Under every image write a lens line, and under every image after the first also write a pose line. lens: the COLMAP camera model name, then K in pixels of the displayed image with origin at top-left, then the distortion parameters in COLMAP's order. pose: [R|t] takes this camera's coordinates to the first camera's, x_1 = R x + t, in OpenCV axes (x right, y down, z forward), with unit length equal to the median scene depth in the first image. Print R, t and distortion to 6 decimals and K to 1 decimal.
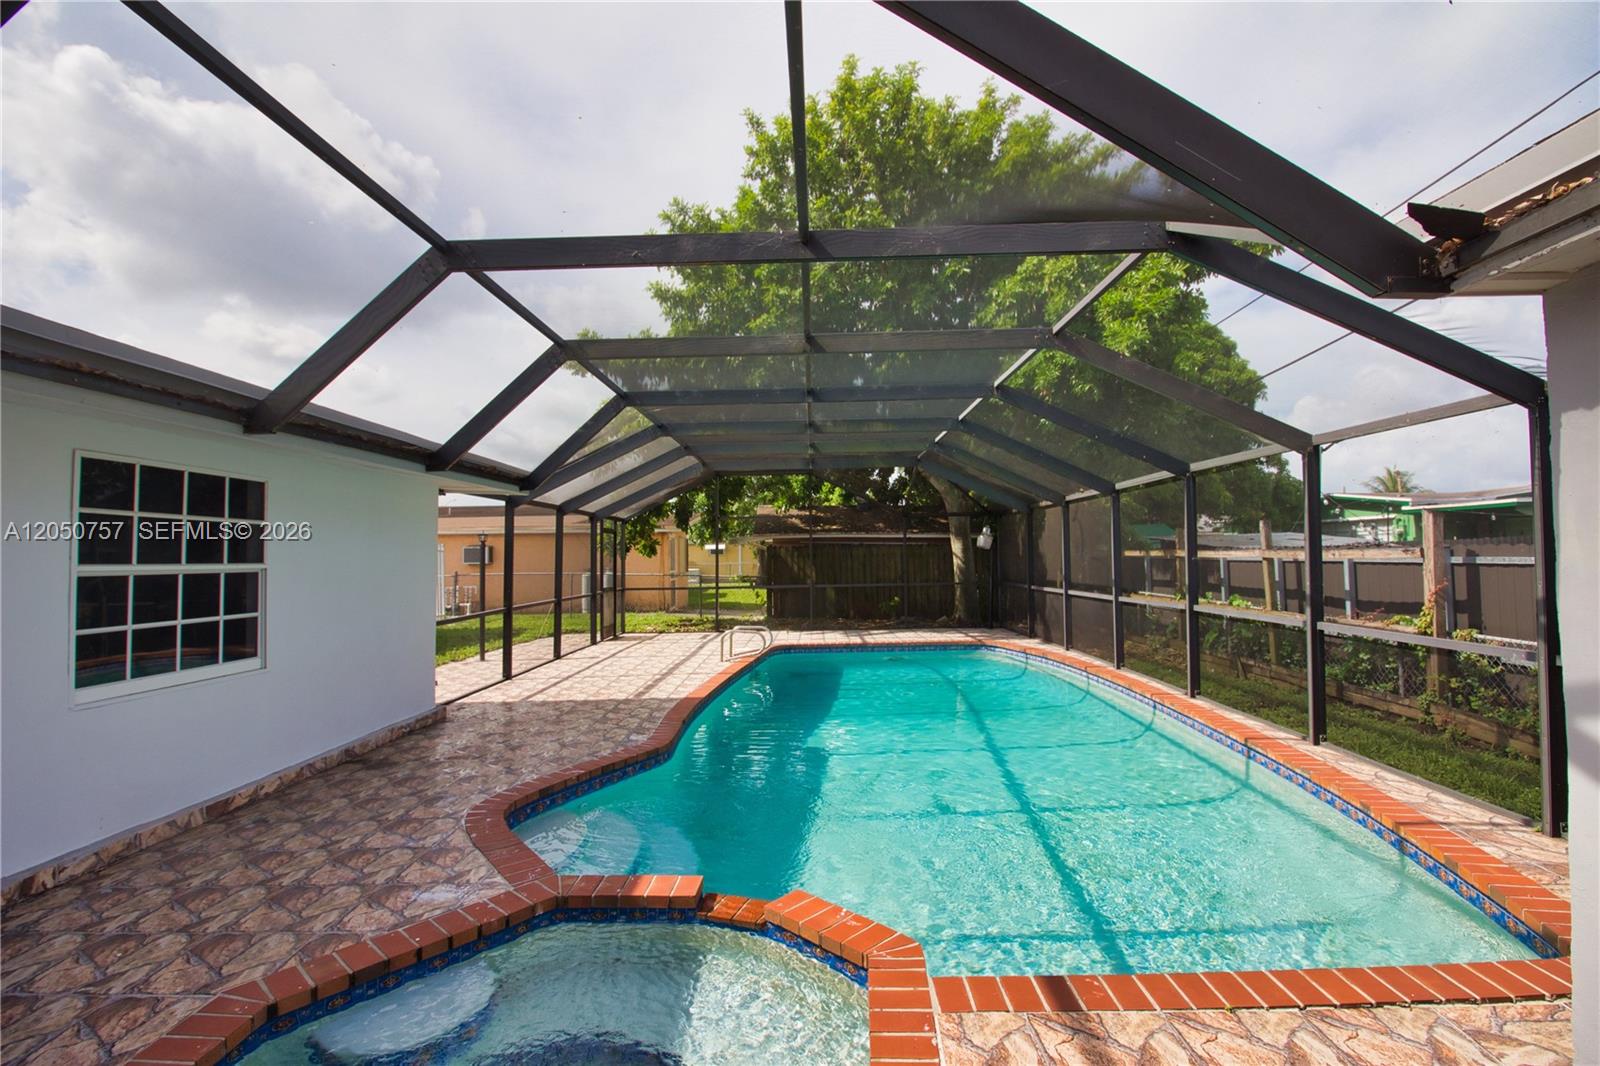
lens RADIAL K [[732.0, 0, 804.8], [0, 732.0, 530.4], [0, 0, 1]] dist [0.002049, -0.014672]
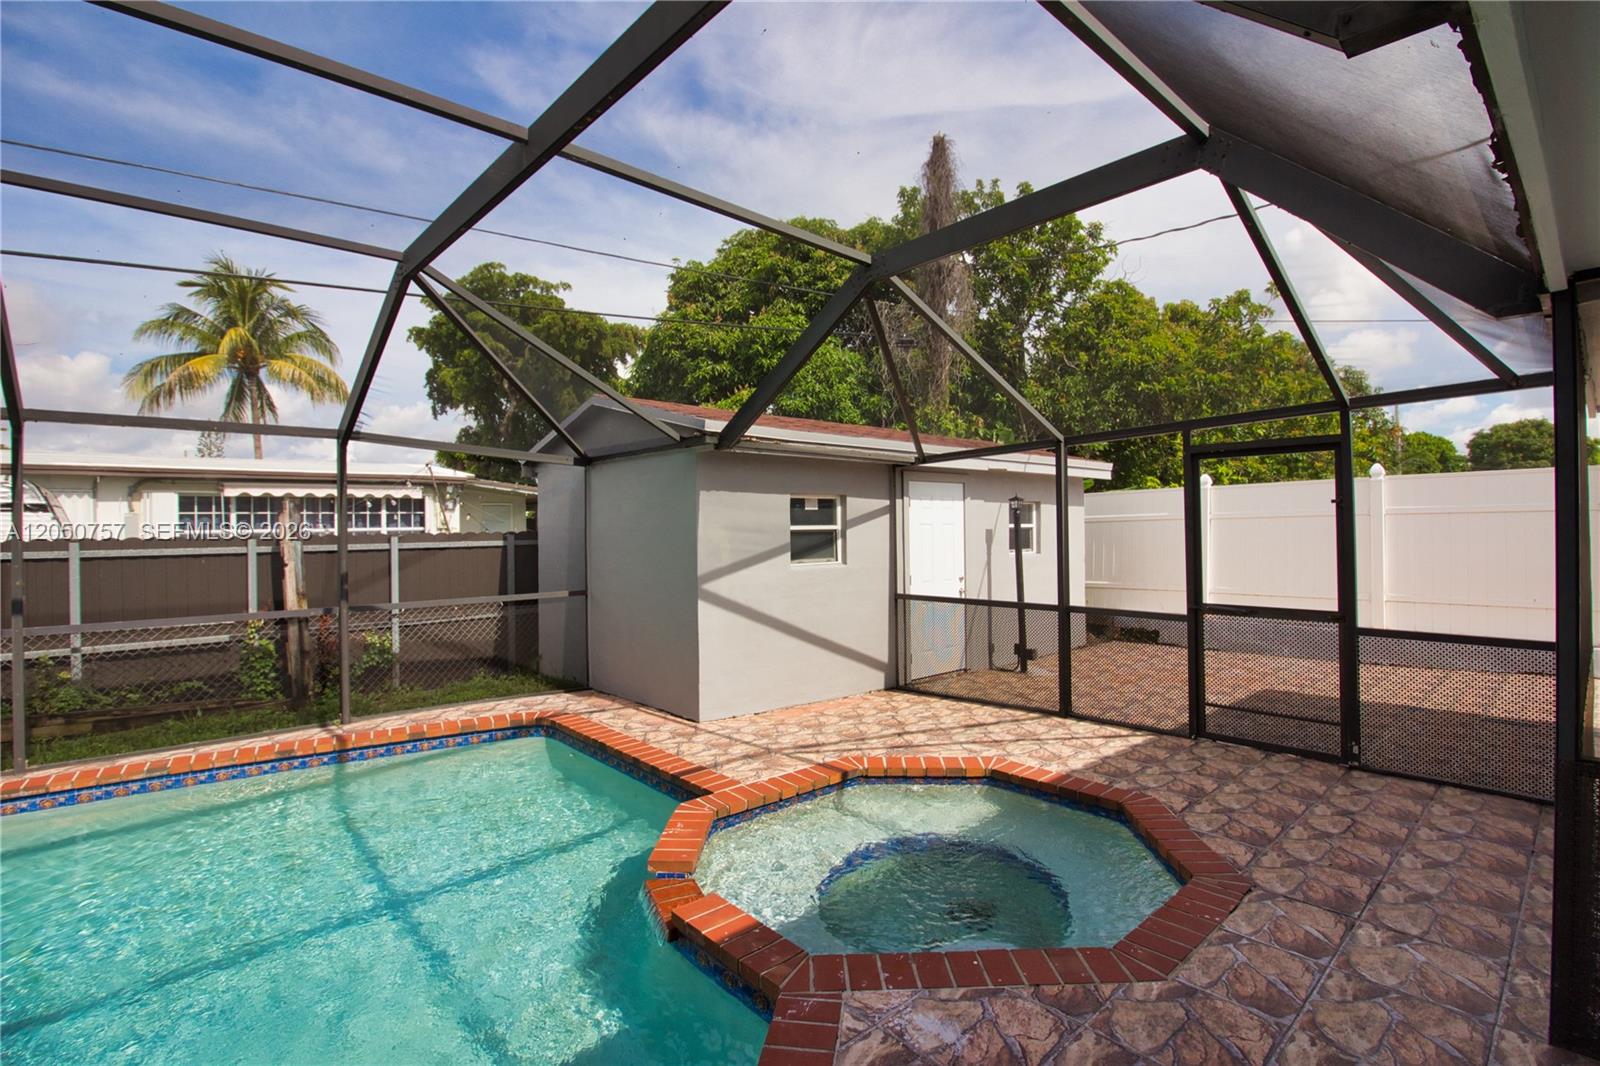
lens RADIAL K [[732.0, 0, 804.8], [0, 732.0, 530.4], [0, 0, 1]] dist [0.002049, -0.014672]
pose [[-0.681406, 0.021051, 0.731603, -0.454446], [-0.006388, 0.999377, -0.034705, 0.031161], [-0.731877, -0.028322, -0.680847, 0.766100]]
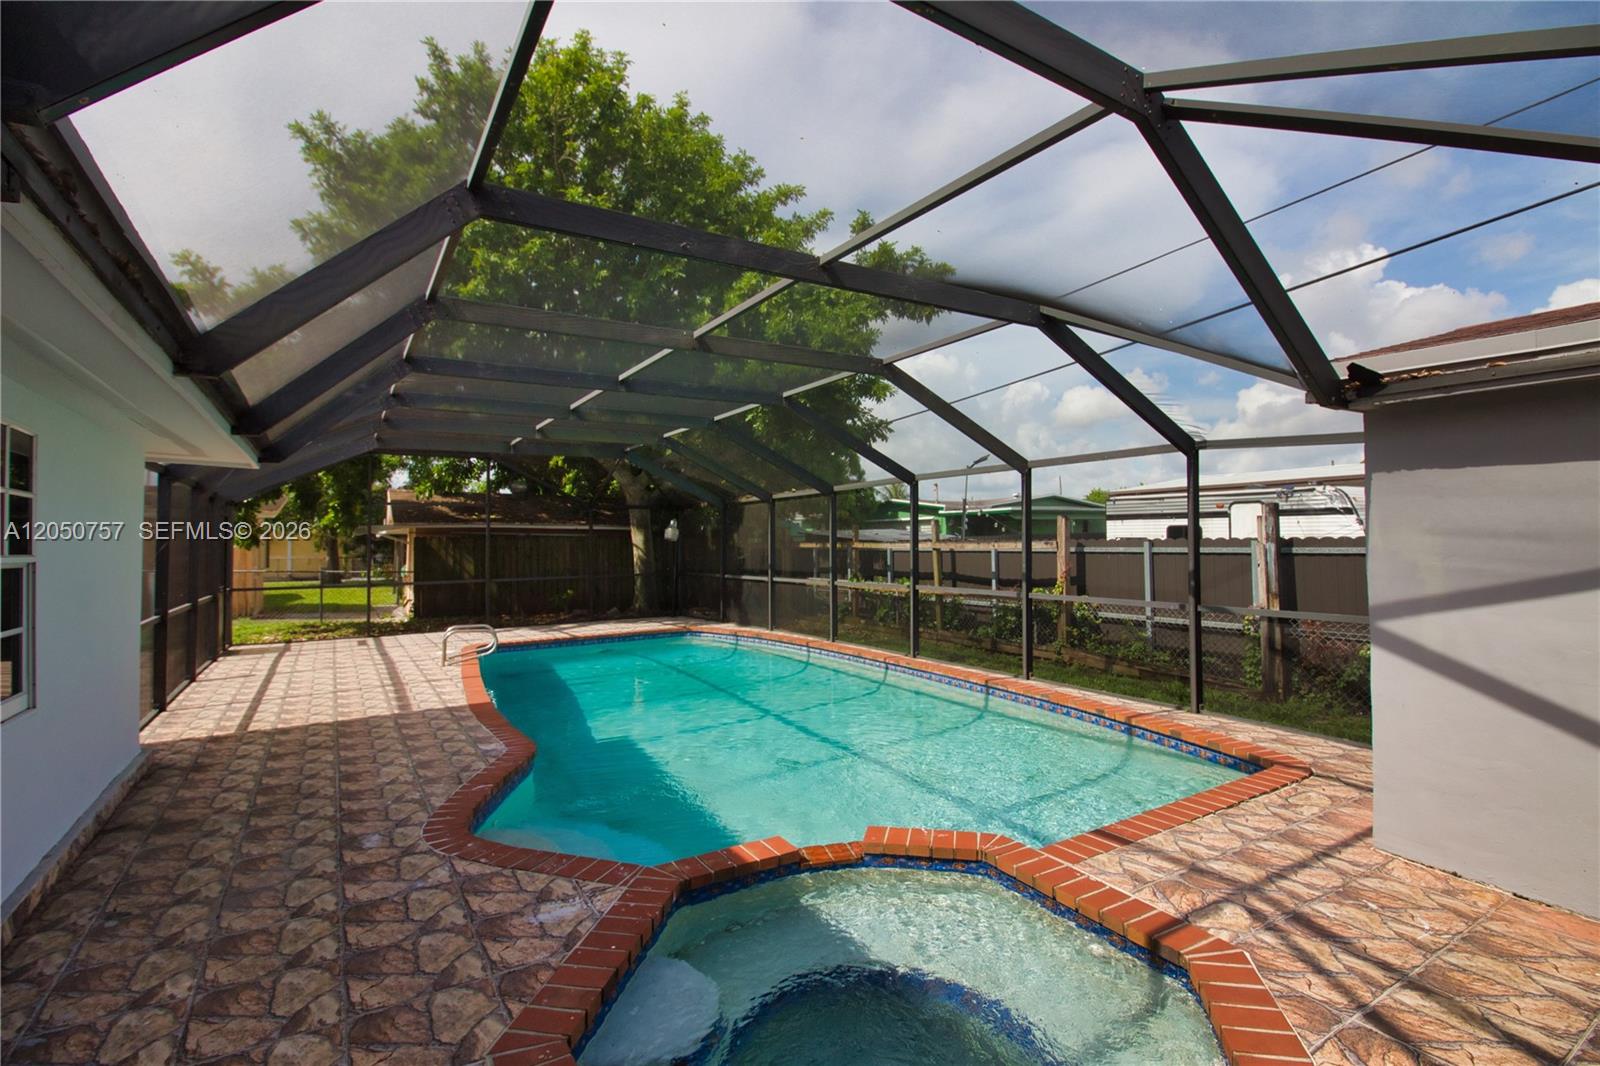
lens RADIAL K [[732.0, 0, 804.8], [0, 732.0, 530.4], [0, 0, 1]] dist [0.002049, -0.014672]
pose [[0.842772, 0.012807, 0.538118, -0.364547], [-0.018077, 0.999826, 0.004517, 0.004821], [-0.537967, -0.013534, 0.842857, 0.032153]]
